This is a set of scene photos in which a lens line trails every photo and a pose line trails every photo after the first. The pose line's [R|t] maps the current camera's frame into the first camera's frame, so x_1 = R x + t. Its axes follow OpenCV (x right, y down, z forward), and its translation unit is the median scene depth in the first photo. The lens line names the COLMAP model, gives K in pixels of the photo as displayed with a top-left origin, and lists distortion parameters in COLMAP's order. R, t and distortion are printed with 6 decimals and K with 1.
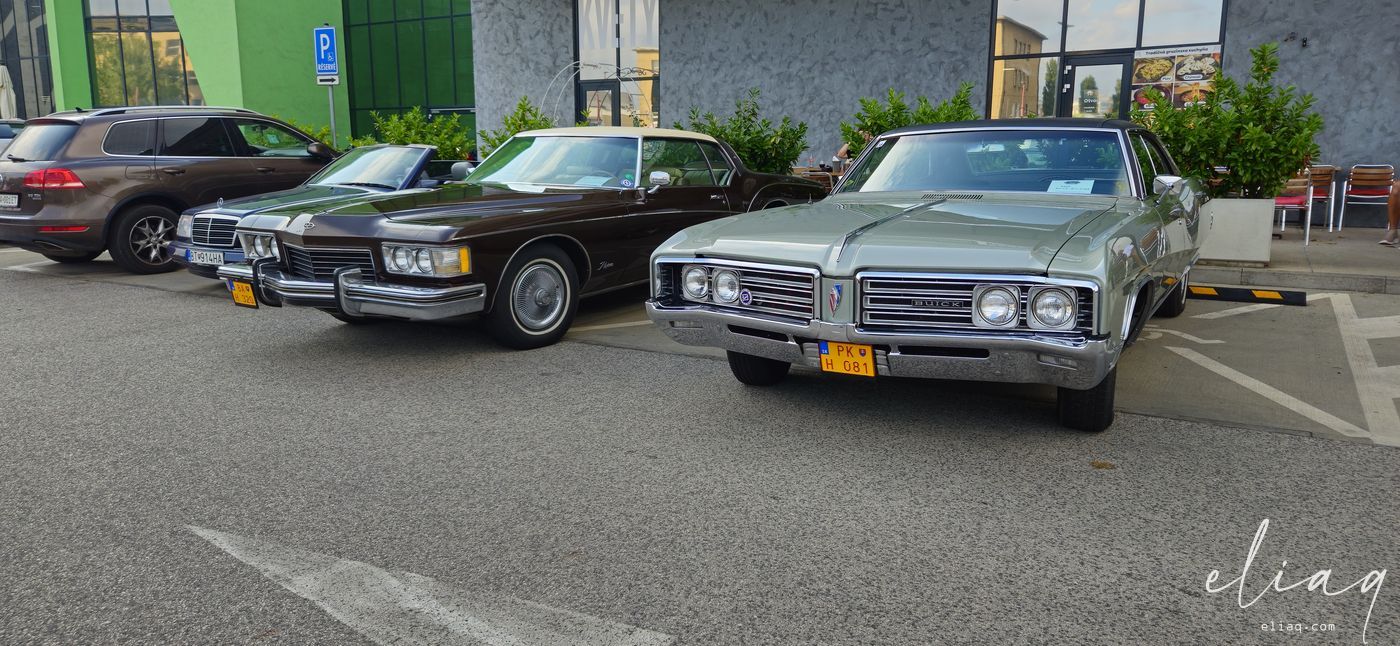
lens RADIAL K [[964.0, 0, 693.4], [0, 964.0, 326.6], [0, 0, 1]] dist [0.079480, -0.066446]
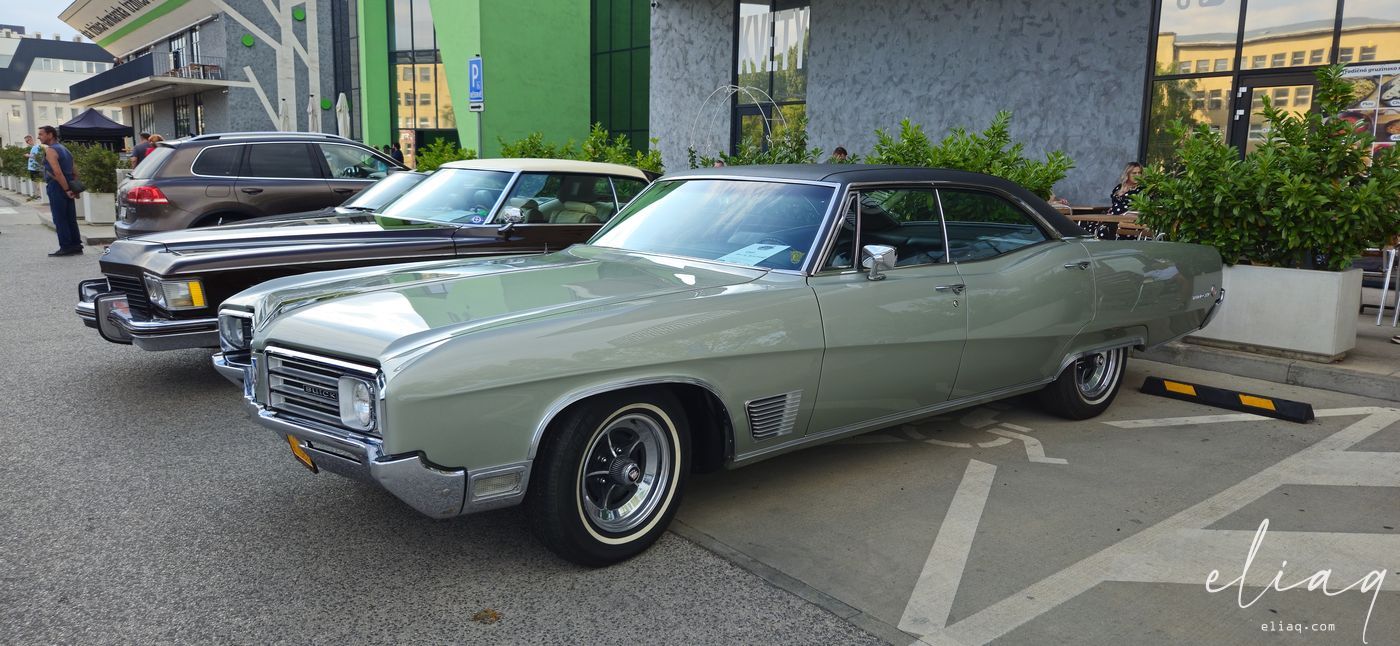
lens RADIAL K [[964.0, 0, 693.4], [0, 964.0, 326.6], [0, 0, 1]] dist [0.079480, -0.066446]
pose [[0.942461, 0.073521, -0.326133, 0.212983], [-0.079533, 0.996819, -0.005121, -0.026168], [0.324719, 0.030764, 0.945310, 0.080062]]
